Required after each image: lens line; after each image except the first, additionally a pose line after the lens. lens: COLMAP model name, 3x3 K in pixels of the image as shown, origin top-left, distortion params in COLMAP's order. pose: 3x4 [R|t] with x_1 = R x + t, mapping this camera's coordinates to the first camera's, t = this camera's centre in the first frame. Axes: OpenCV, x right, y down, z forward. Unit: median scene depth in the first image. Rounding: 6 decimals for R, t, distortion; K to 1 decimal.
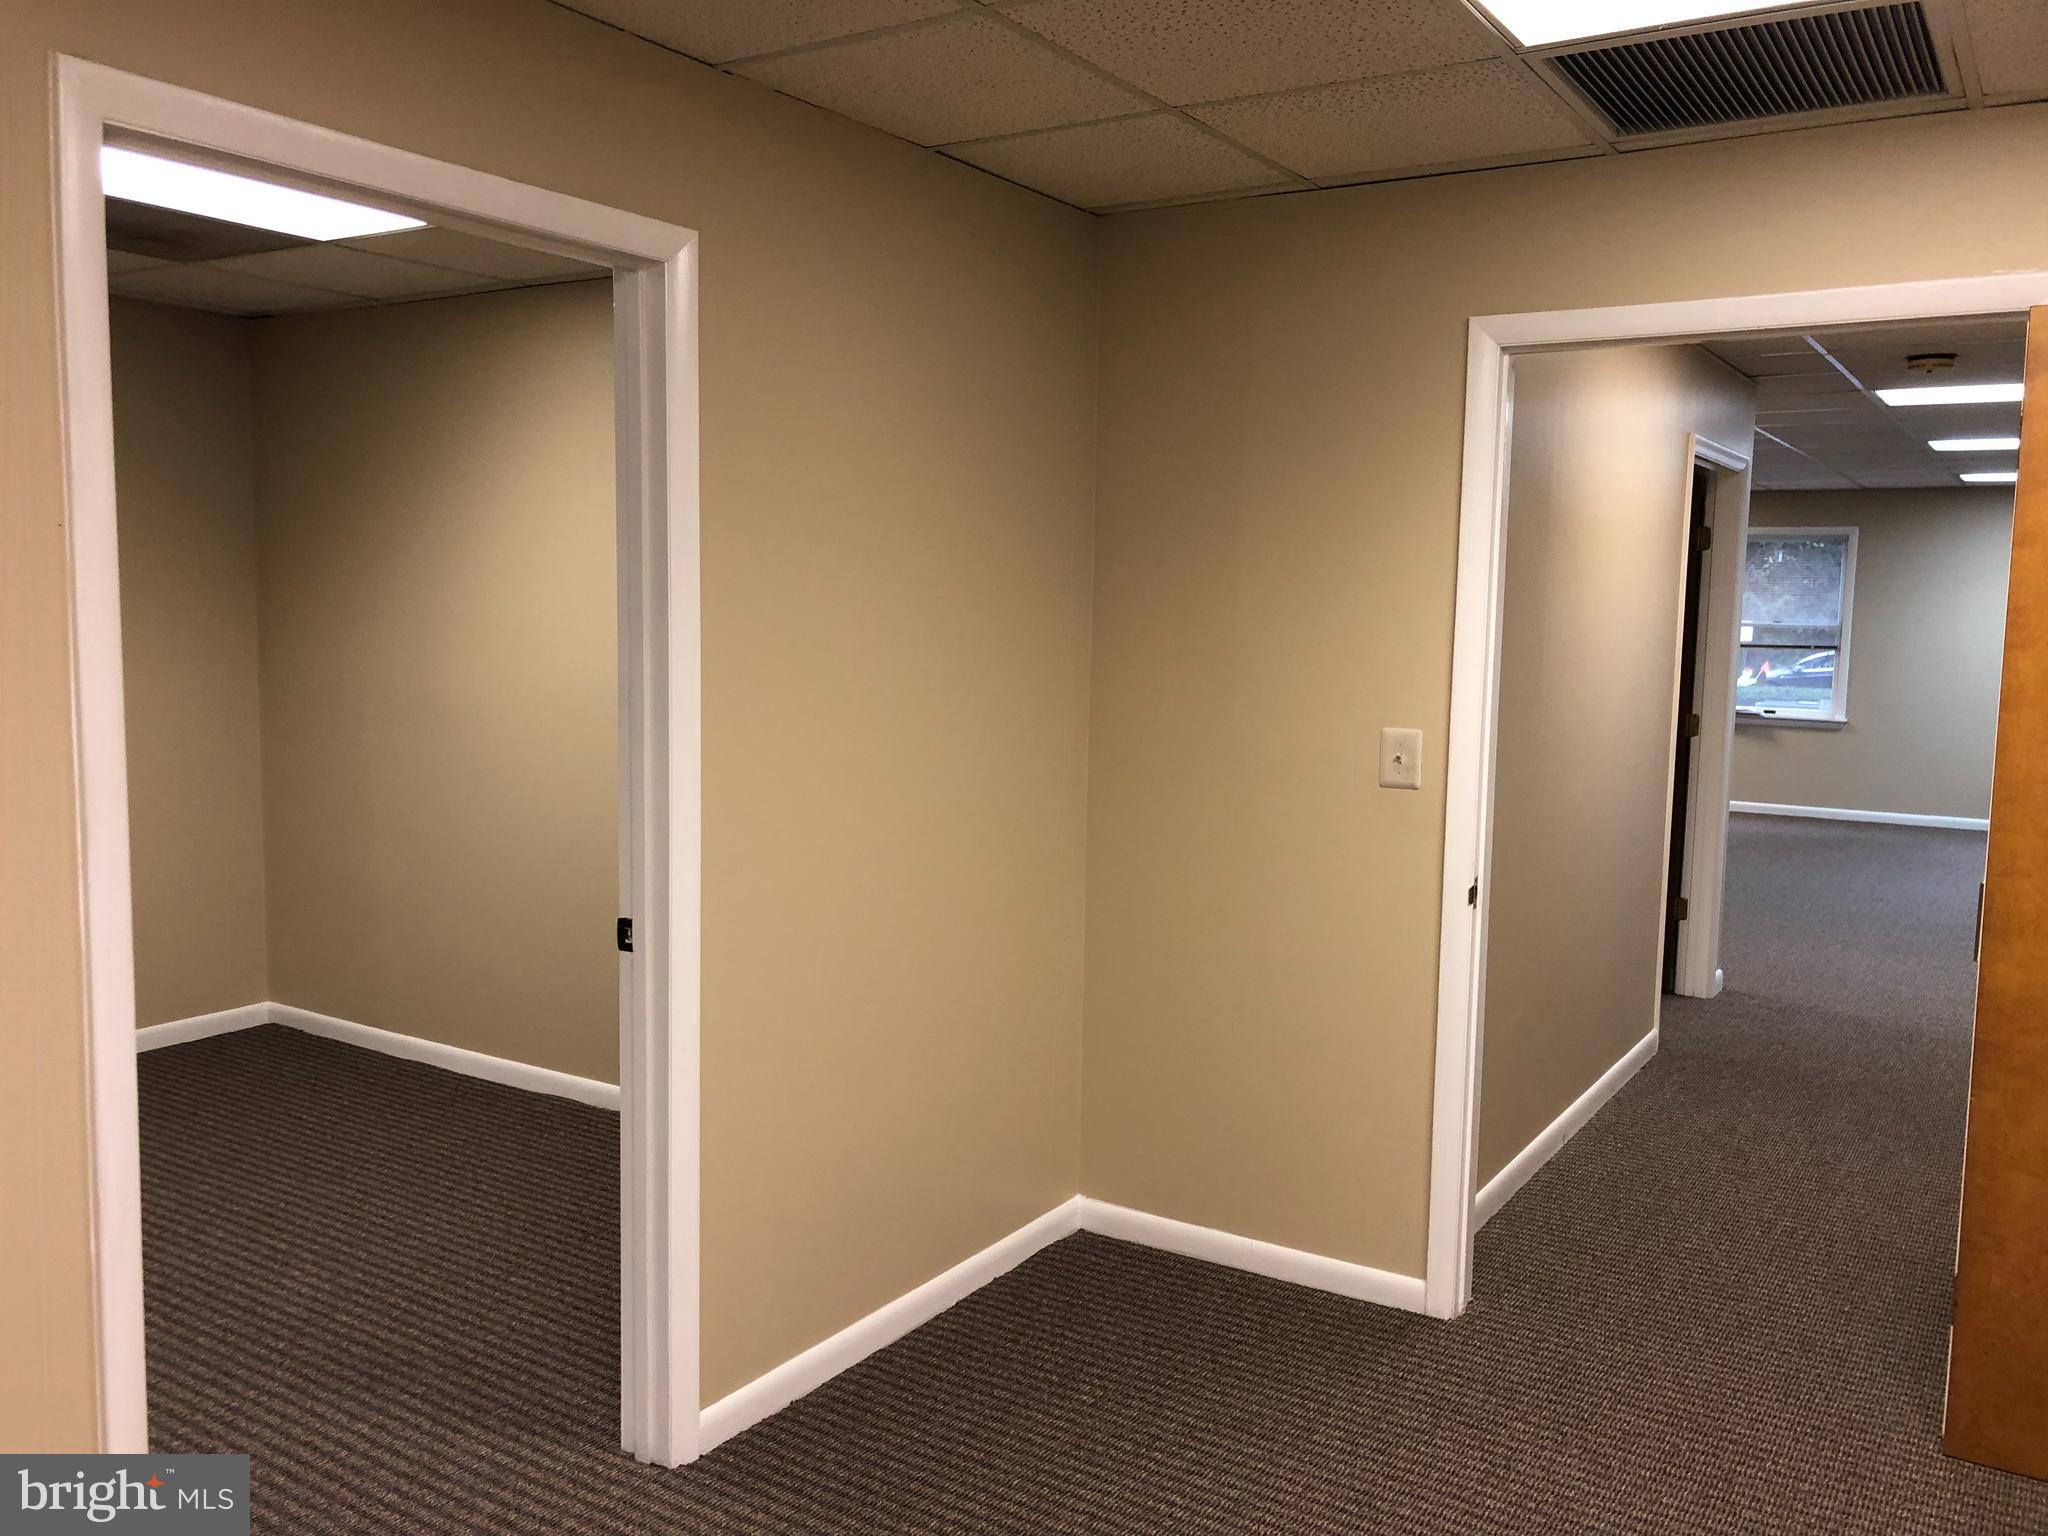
lens RADIAL K [[1670.7, 0, 974.9], [0, 1670.7, 769.0], [0, 0, 1]] dist [0.006242, 0.007824]
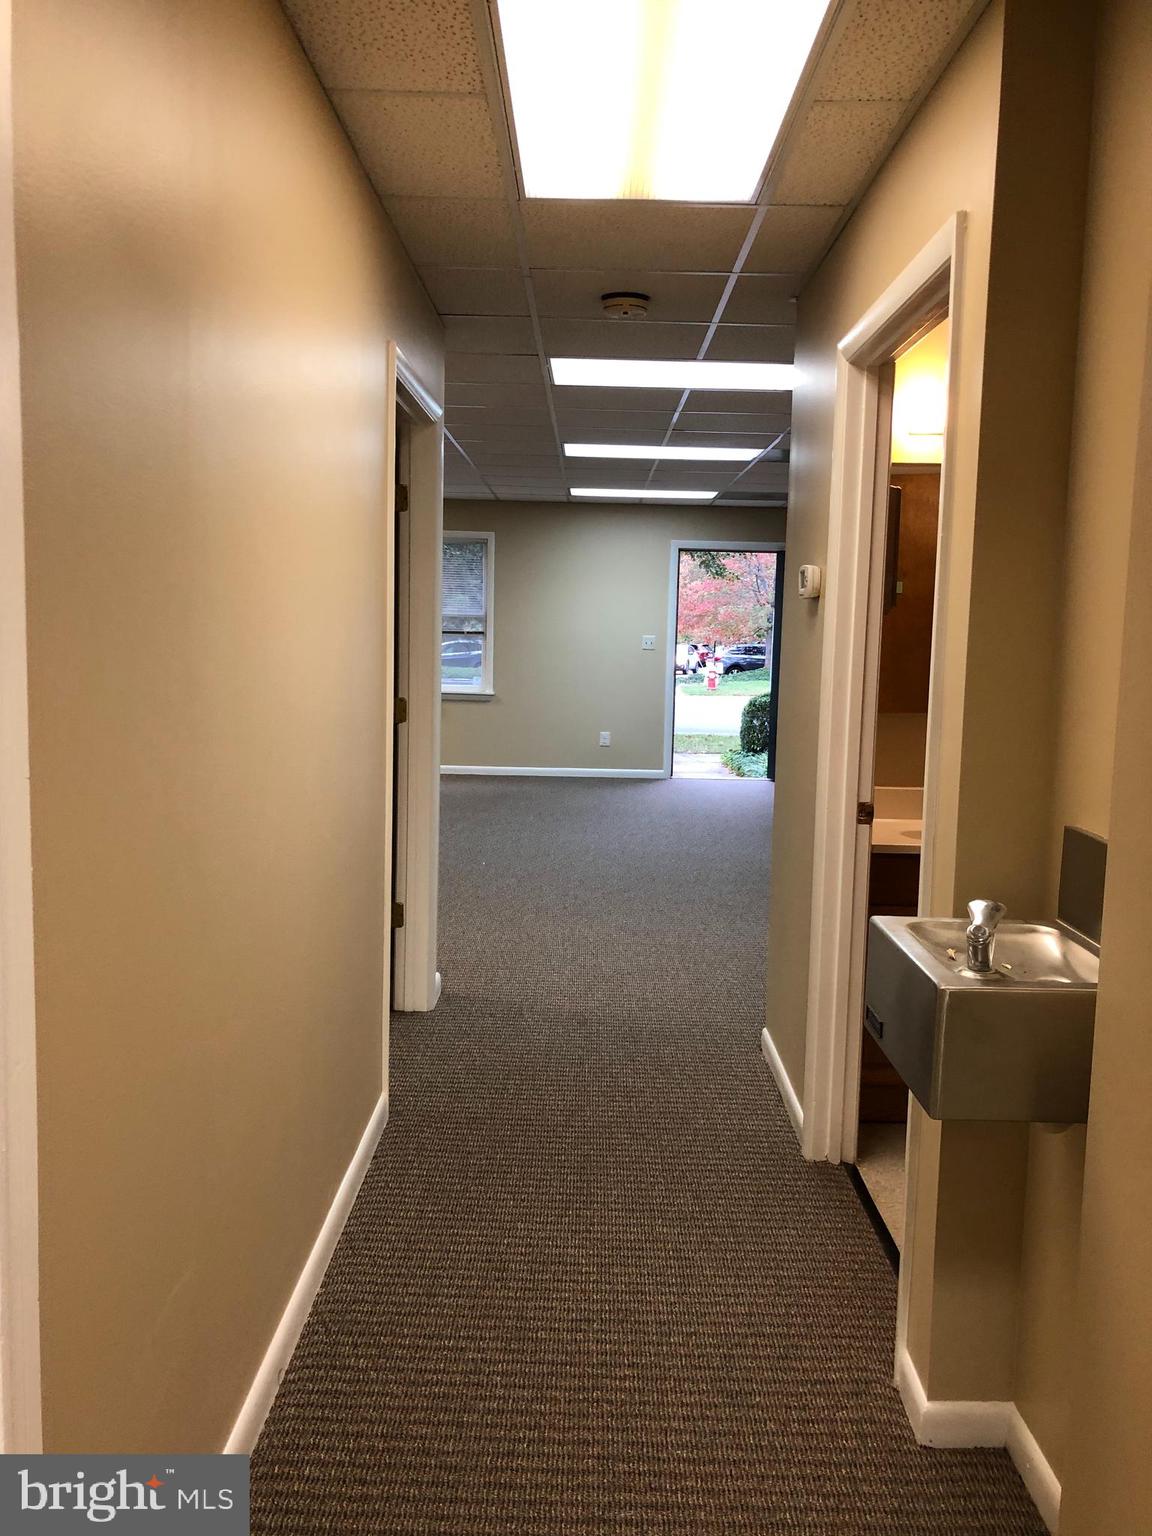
lens RADIAL K [[1270.5, 0, 579.5], [0, 1270.5, 746.2], [0, 0, 1]] dist [0.001052, 0.041820]
pose [[0.838569, -0.053591, 0.542153, 0.263354], [0.048655, 0.998540, 0.023447, -0.033501], [-0.542618, 0.006717, 0.839953, 0.703967]]
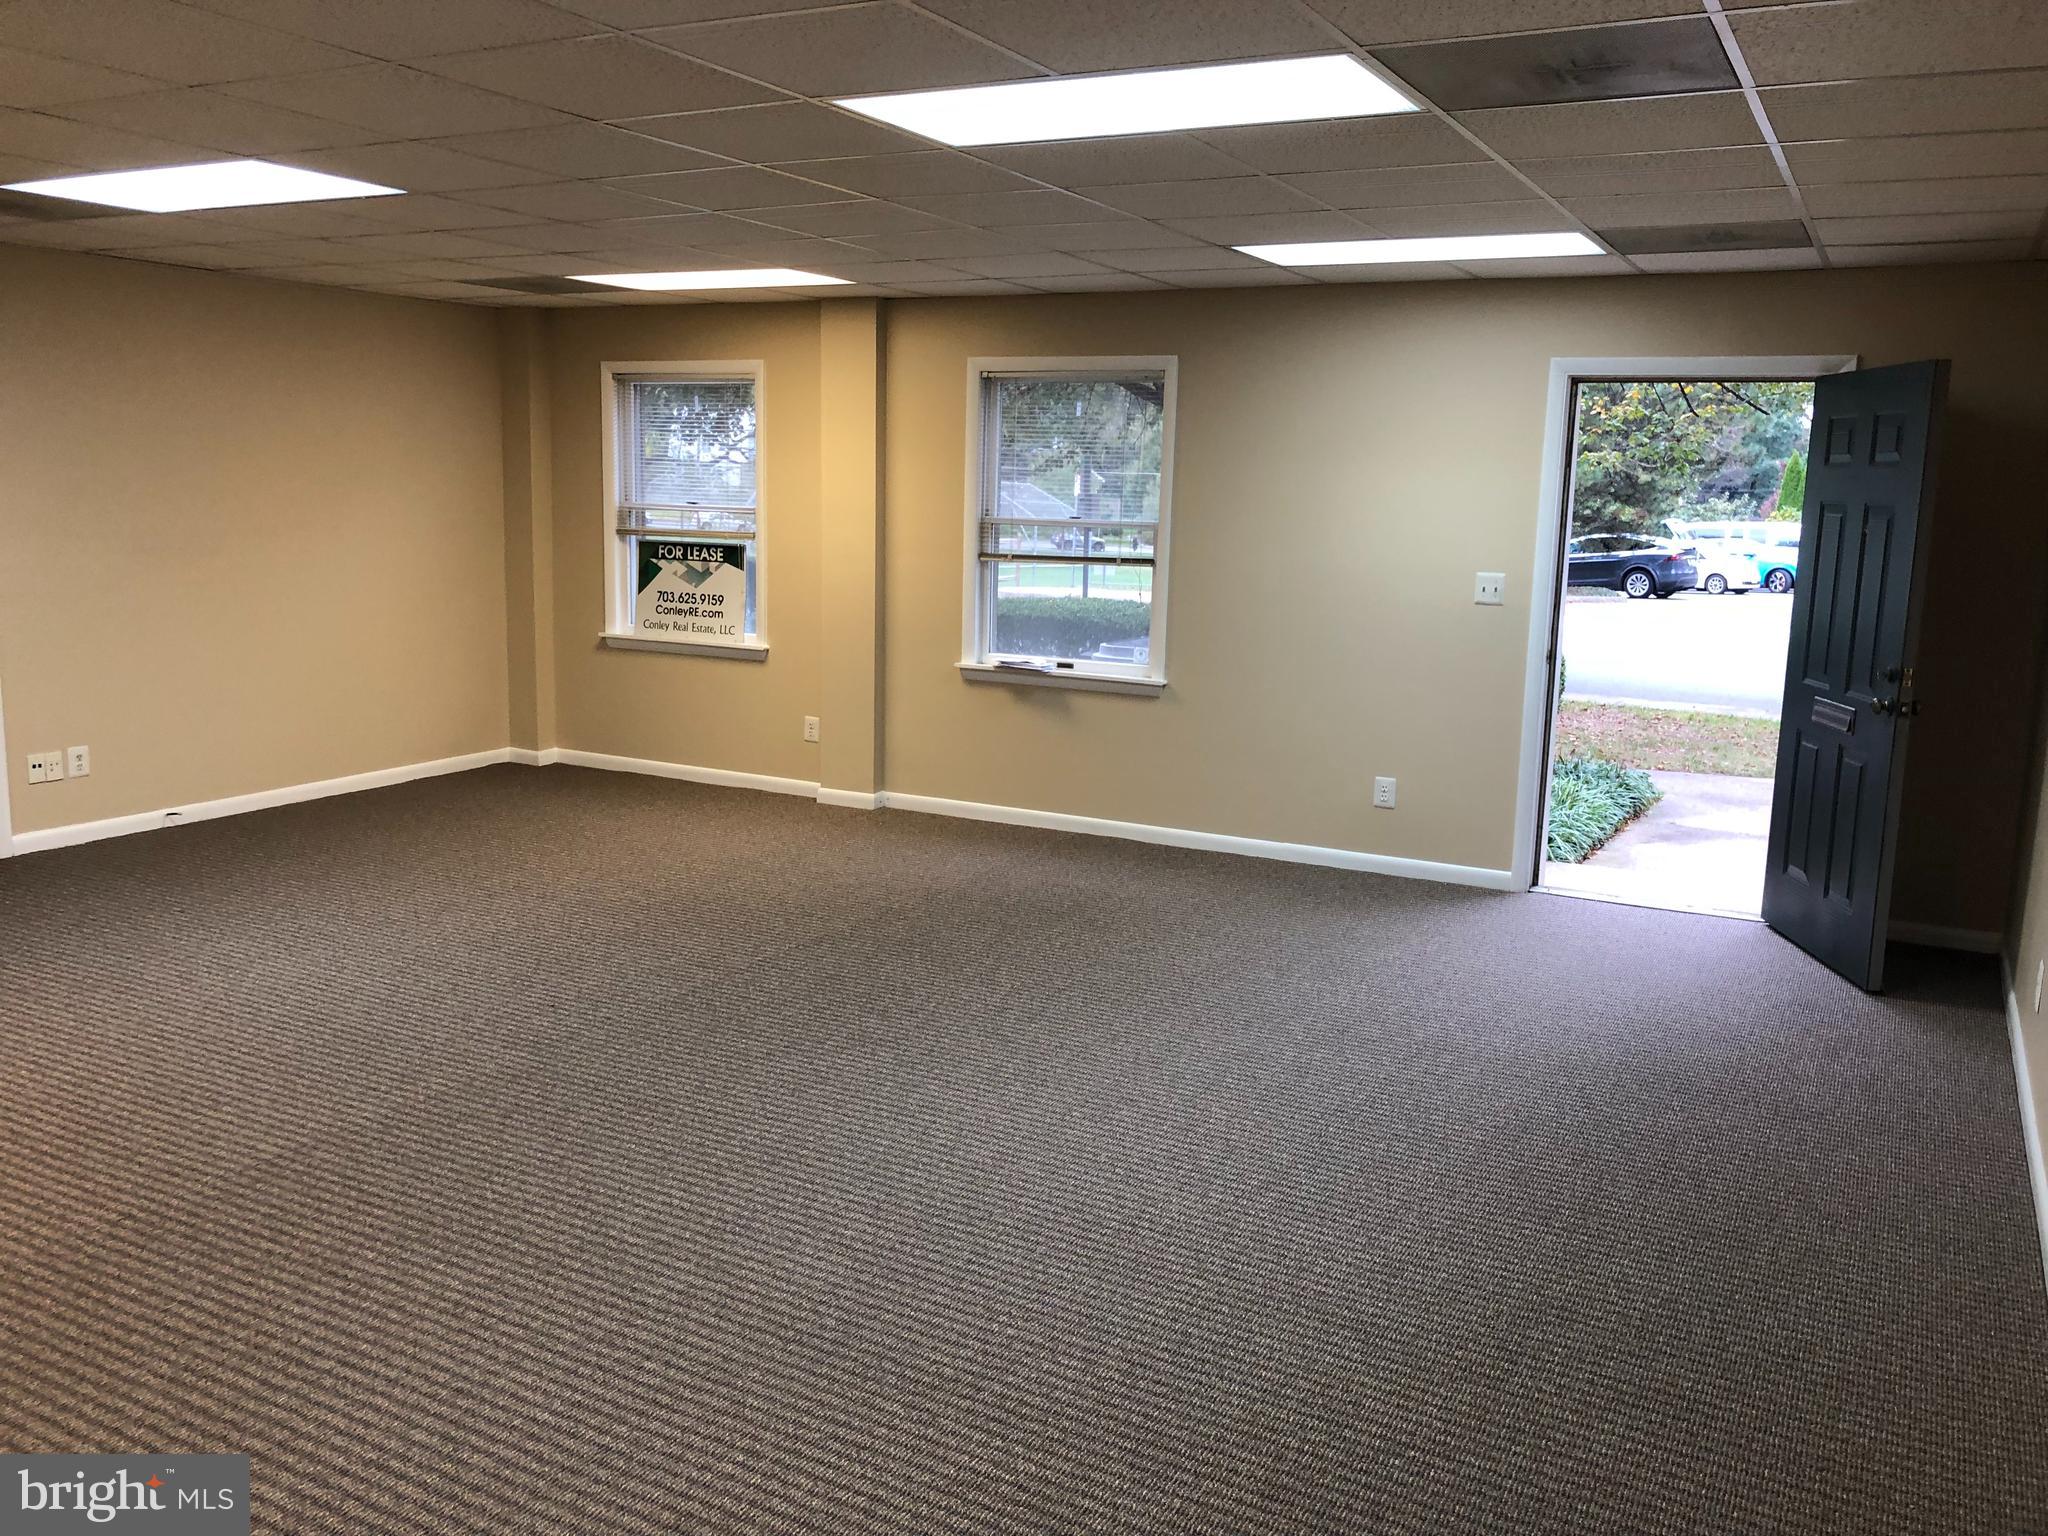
lens RADIAL K [[1677.7, 0, 1024.0], [0, 1677.7, 768.0], [0, 0, 1]] dist [0.029199, -0.004820]
pose [[0.996264, -0.009083, 0.085882, 1.479556], [0.002687, 0.997233, 0.074297, -0.154385], [-0.086320, -0.073789, 0.993531, 1.423863]]
